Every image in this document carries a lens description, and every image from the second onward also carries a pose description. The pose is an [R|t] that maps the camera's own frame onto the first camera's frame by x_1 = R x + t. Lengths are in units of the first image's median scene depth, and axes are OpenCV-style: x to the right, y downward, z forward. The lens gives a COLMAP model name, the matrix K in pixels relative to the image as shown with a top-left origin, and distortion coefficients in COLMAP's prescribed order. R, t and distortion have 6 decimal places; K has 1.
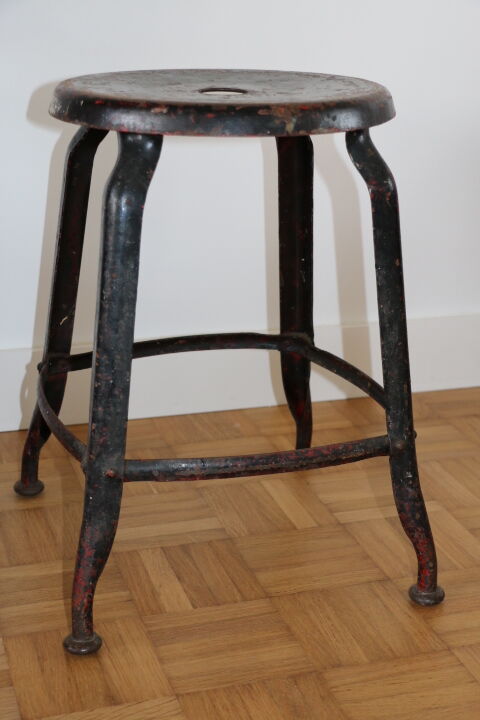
lens RADIAL K [[1176.8, 0, 240.0], [0, 1176.8, 360.0], [0, 0, 1]] dist [0.023937, 0.018331]
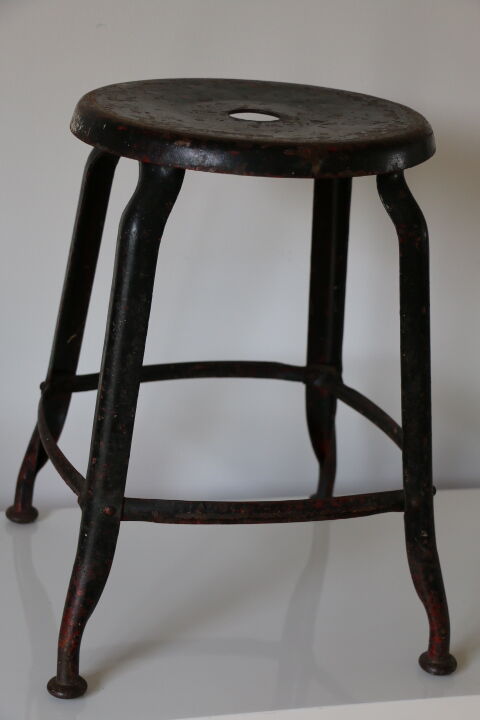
lens RADIAL K [[1485.6, 0, 240.0], [0, 1485.6, 360.0], [0, 0, 1]] dist [0.074803, 0.350088]
pose [[0.996994, 0.069107, -0.035029, 0.029278], [-0.068960, 0.997605, 0.005383, -0.037435], [0.035317, -0.002952, 0.999372, -0.194579]]
